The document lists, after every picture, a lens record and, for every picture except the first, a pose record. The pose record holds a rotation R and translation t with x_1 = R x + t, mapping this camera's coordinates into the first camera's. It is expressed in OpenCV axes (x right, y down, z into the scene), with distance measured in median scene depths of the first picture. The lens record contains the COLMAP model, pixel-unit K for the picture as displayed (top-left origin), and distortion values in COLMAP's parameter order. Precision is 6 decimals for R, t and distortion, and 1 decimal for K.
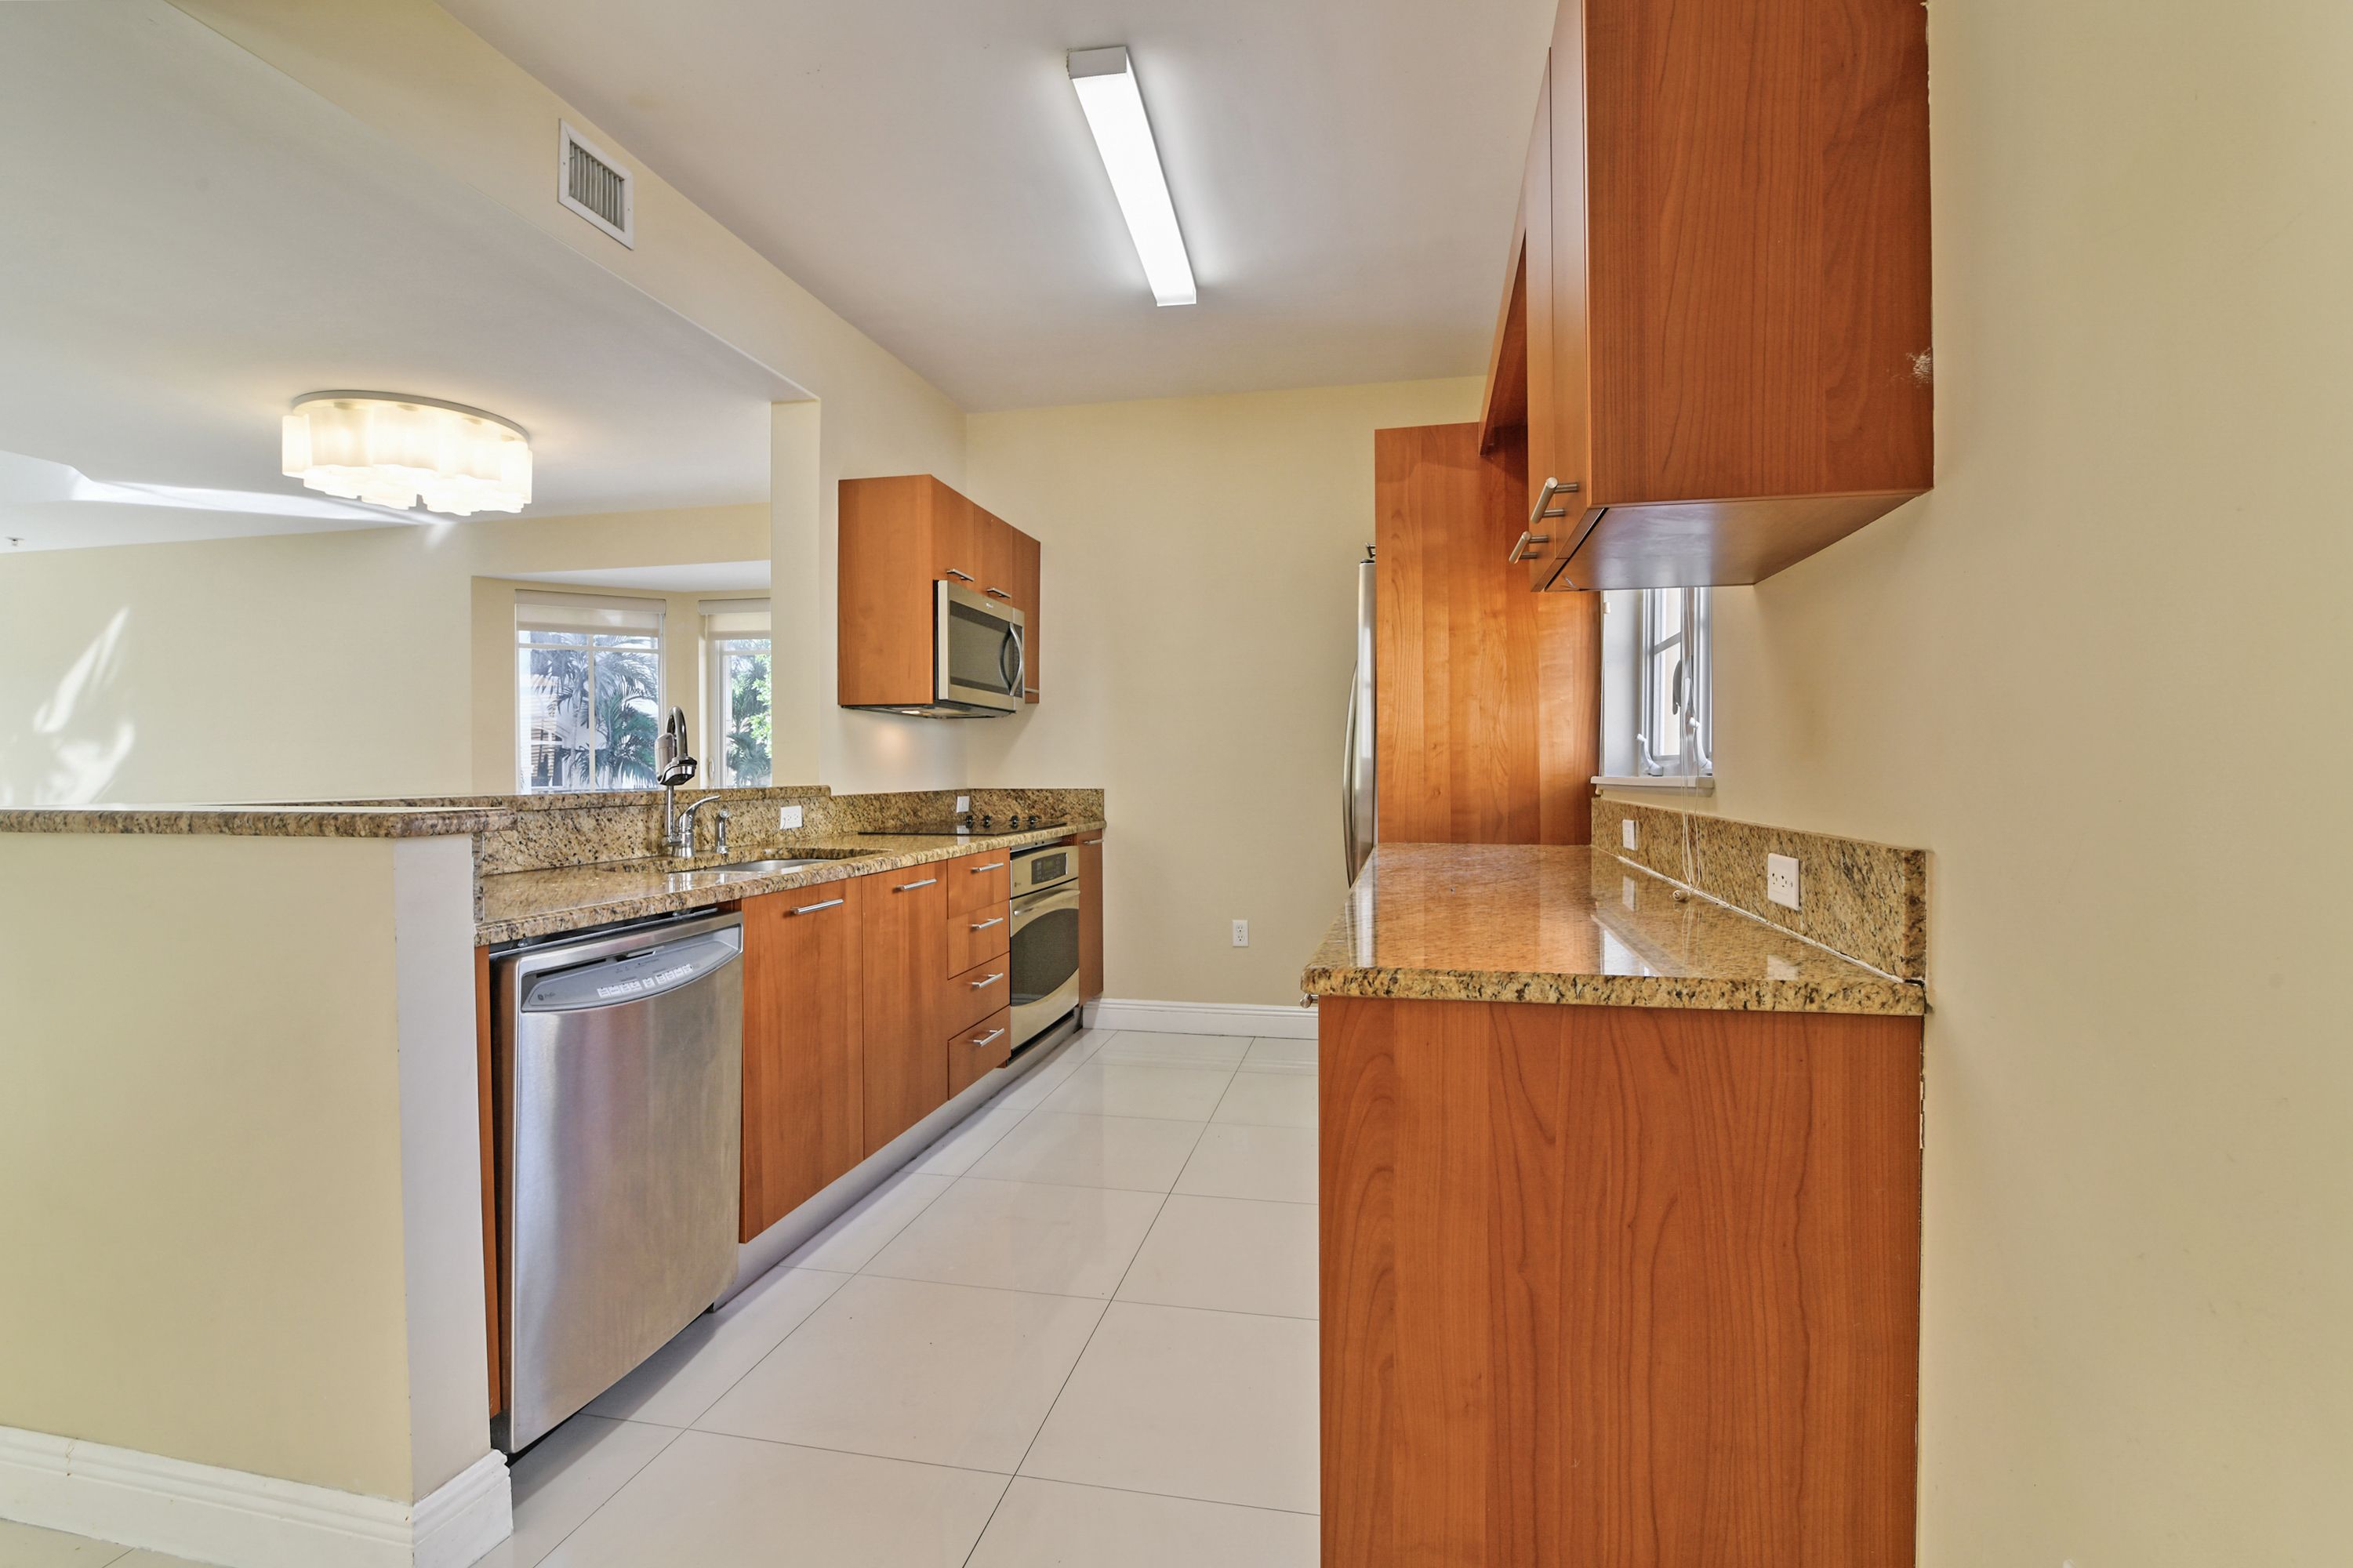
lens RADIAL K [[1085.1, 0, 1183.1], [0, 1085.1, 716.4], [0, 0, 1]] dist [-0.001266, -0.000067]
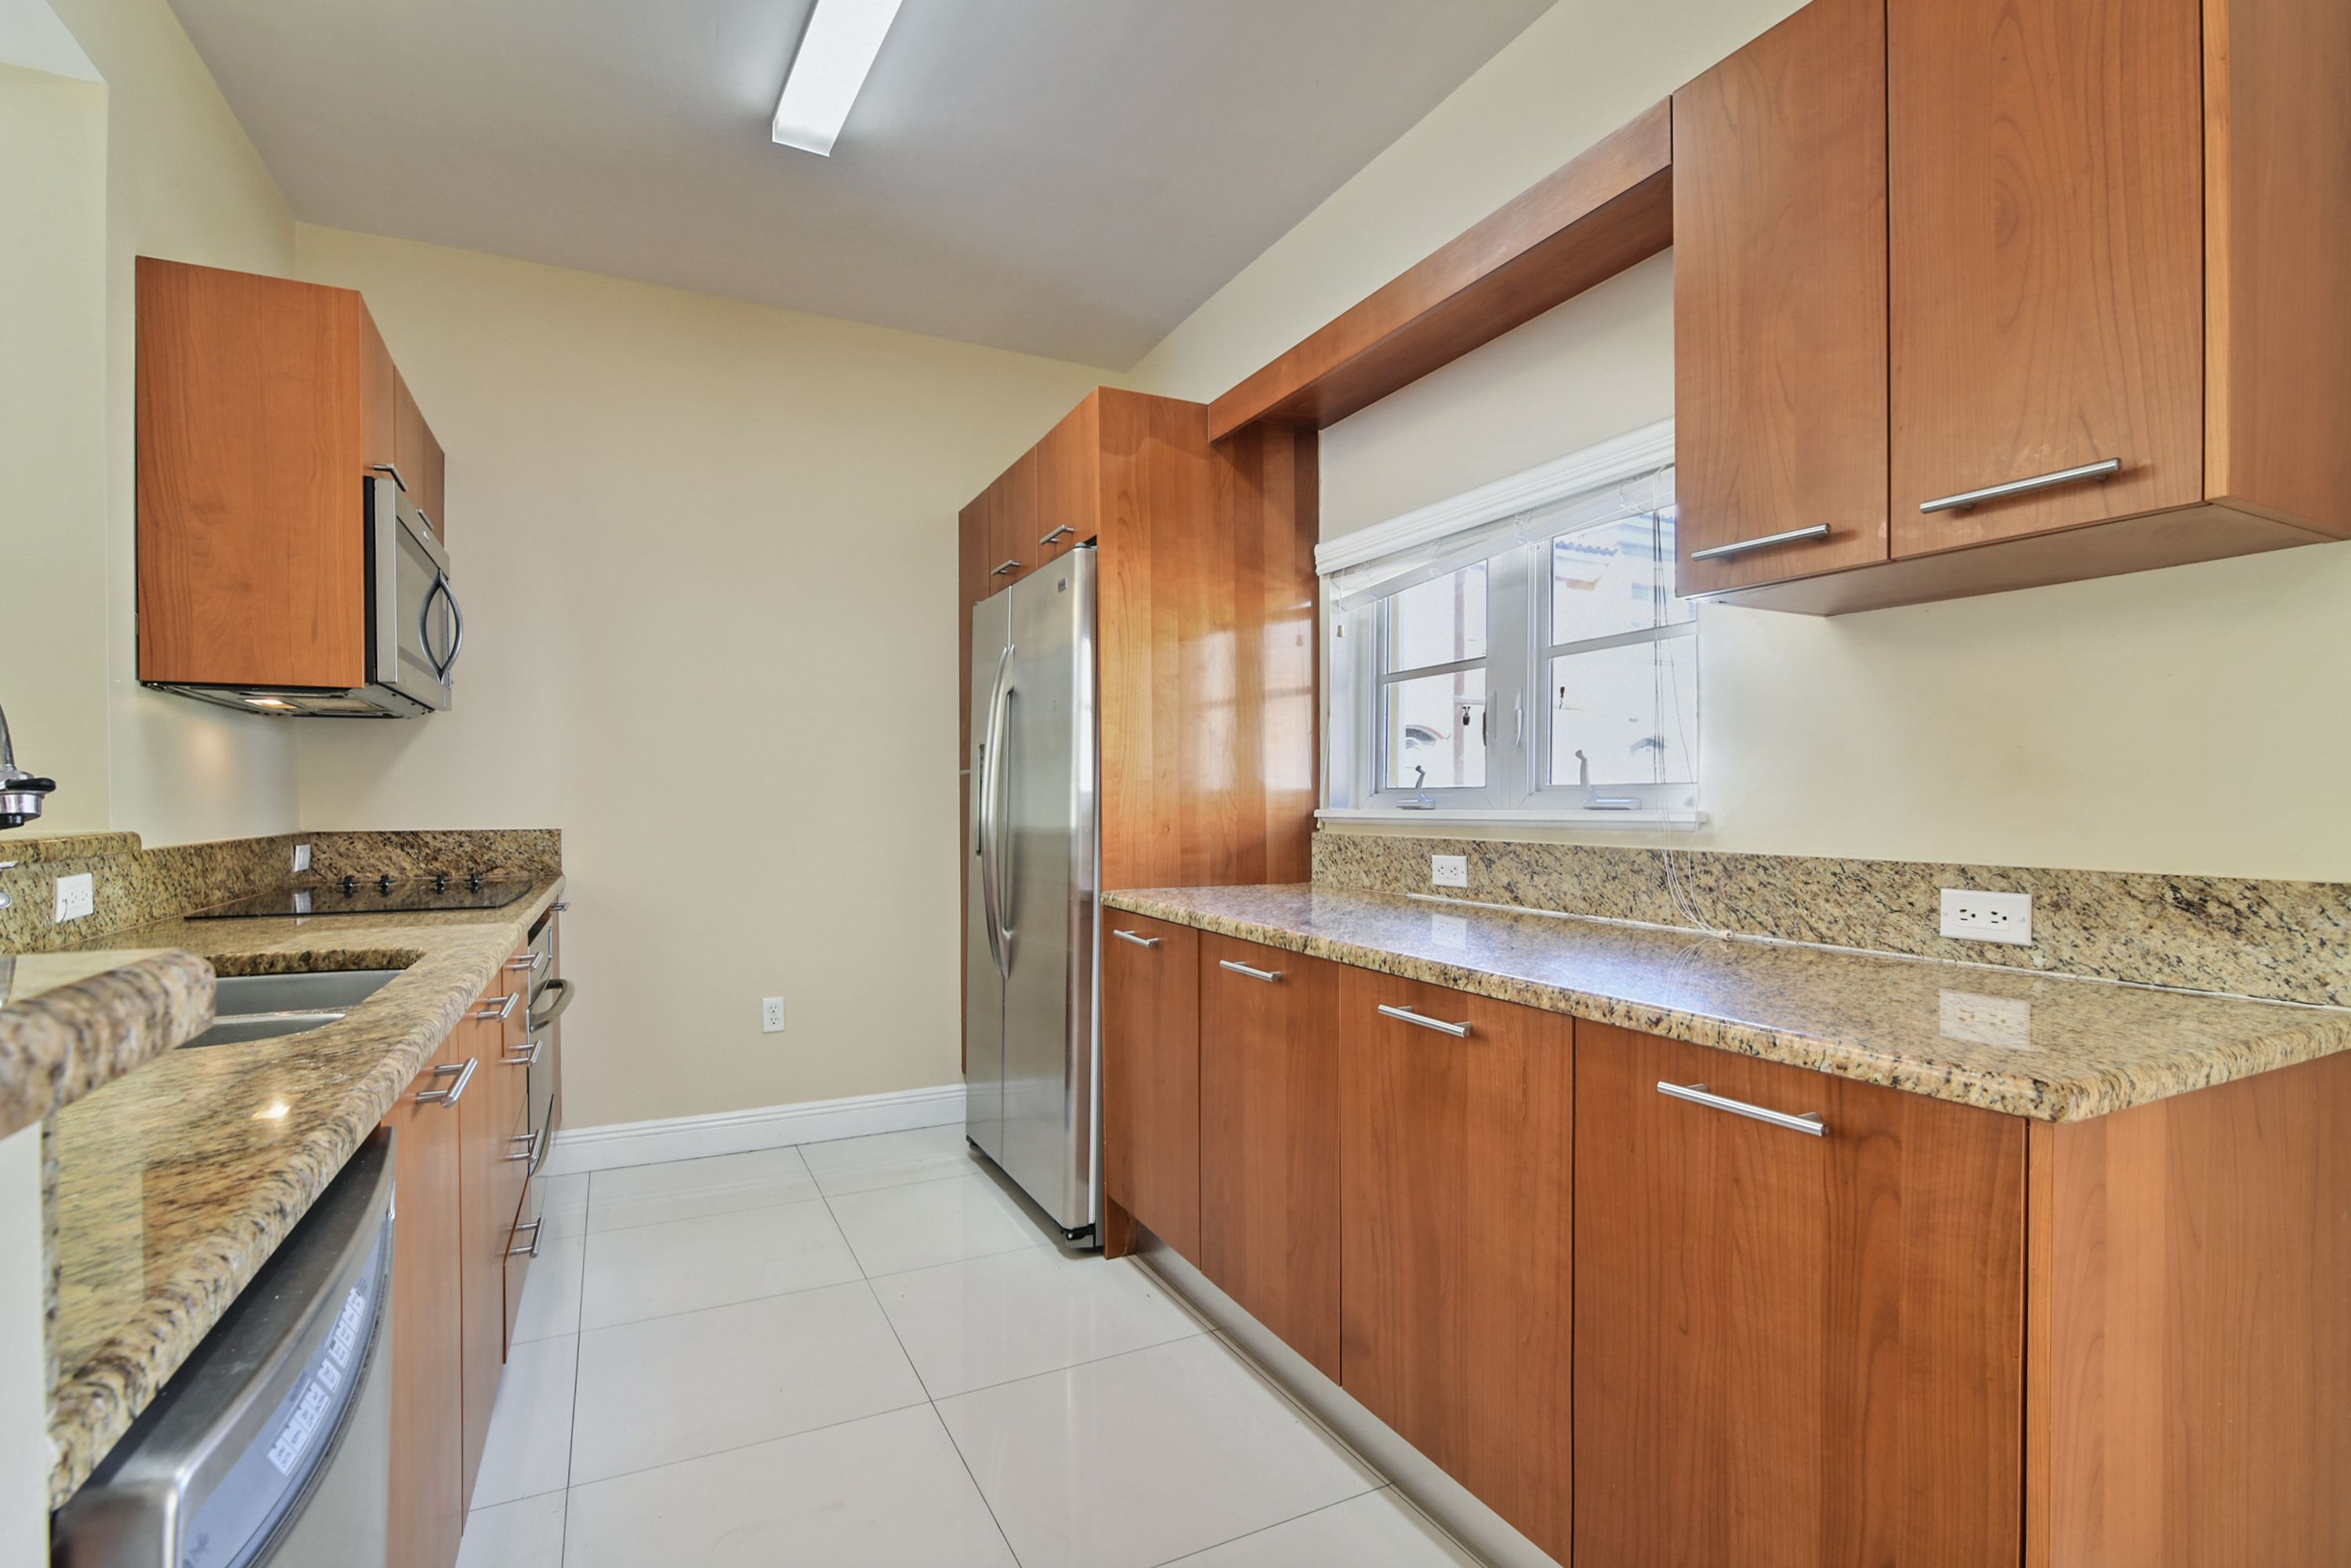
lens RADIAL K [[1110.6, 0, 1175.5], [0, 1110.6, 784.0], [0, 0, 1]] dist [-0.001386, -0.000152]
pose [[0.785531, 0.009865, 0.618744, -0.263718], [-0.031068, 0.999241, 0.023512, 0.012198], [-0.618042, -0.037692, 0.785241, 0.268123]]
